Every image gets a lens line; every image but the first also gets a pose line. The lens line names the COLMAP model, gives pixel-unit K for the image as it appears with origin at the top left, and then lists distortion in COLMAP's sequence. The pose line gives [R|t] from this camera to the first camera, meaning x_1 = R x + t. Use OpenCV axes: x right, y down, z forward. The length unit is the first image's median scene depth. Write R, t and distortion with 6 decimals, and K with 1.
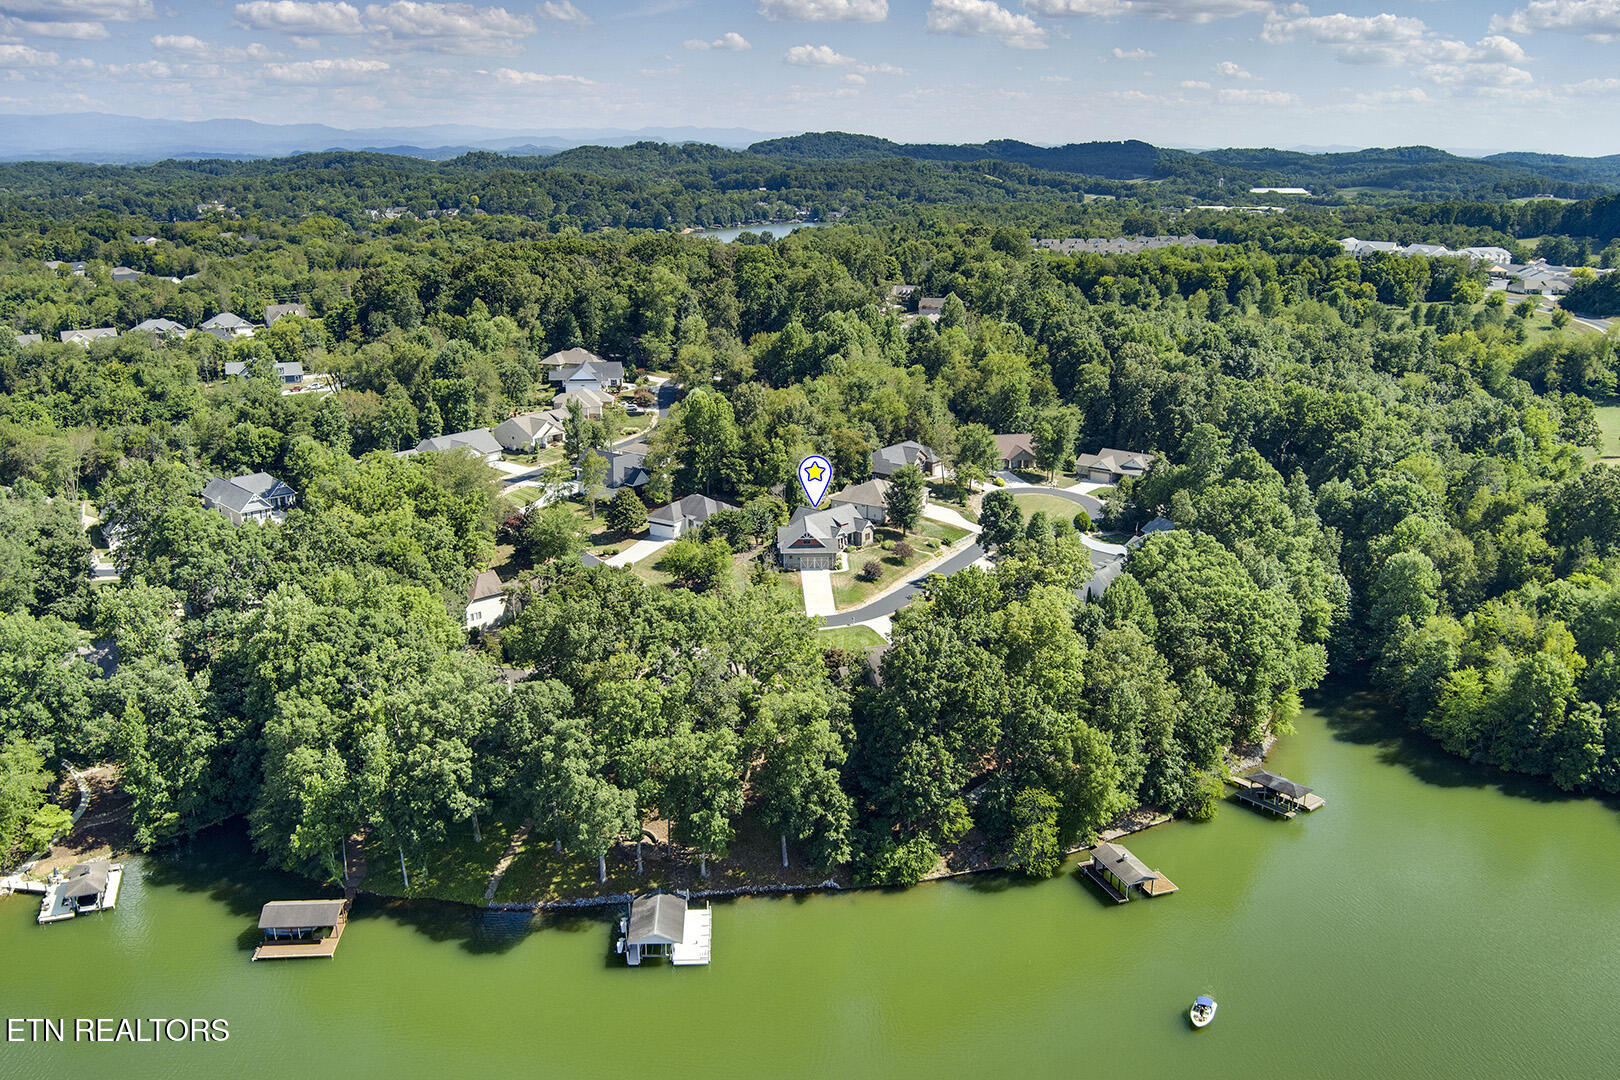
lens RADIAL K [[1357.6, 0, 810.0], [0, 1357.6, 540.0], [0, 0, 1]] dist [-0.073388, 0.021509]
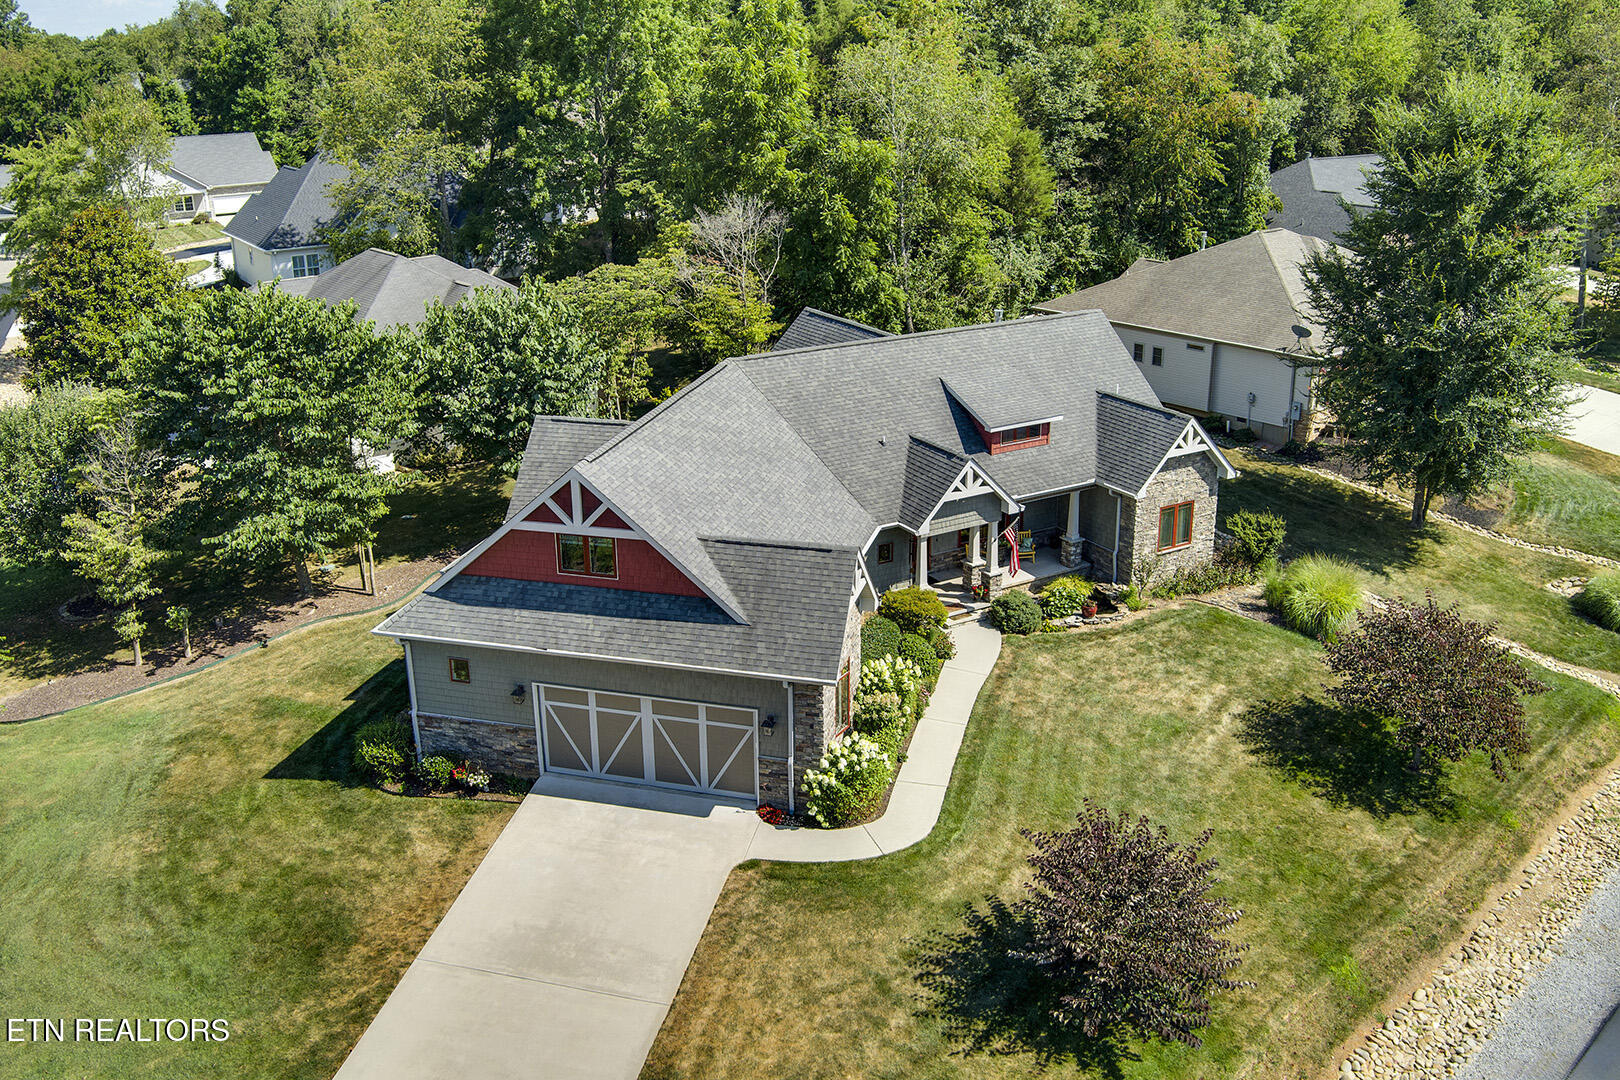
lens RADIAL K [[1332.5, 0, 810.0], [0, 1332.5, 540.0], [0, 0, 1]] dist [-0.061611, -0.001275]
pose [[0.954801, 0.089895, -0.283328, 0.045988], [-0.068451, 0.994051, 0.084717, -0.010649], [0.289258, -0.061494, 0.955274, 0.855758]]
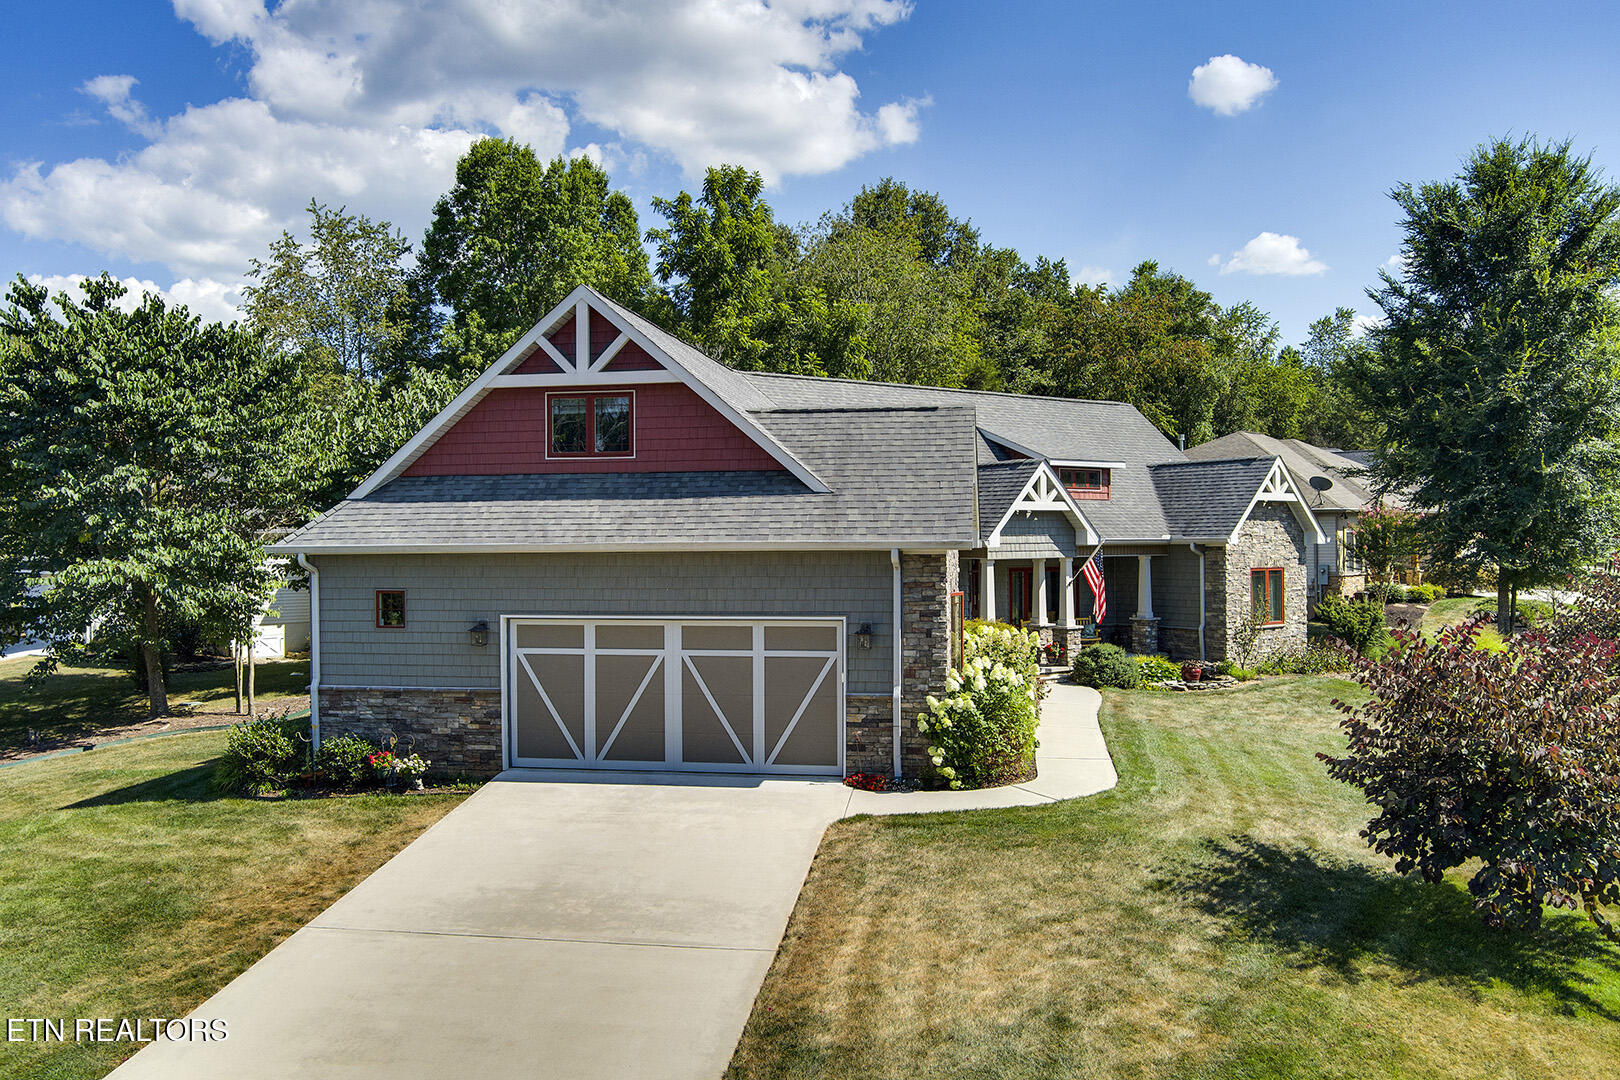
lens RADIAL K [[1300.2, 0, 806.9], [0, 1300.2, 604.0], [0, 0, 1]] dist [-0.067694, 0.007461]
pose [[0.979135, -0.003428, -0.203180, 0.025227], [-0.044098, 0.972447, -0.228917, 0.027758], [0.198367, 0.233101, 0.952006, 0.887964]]
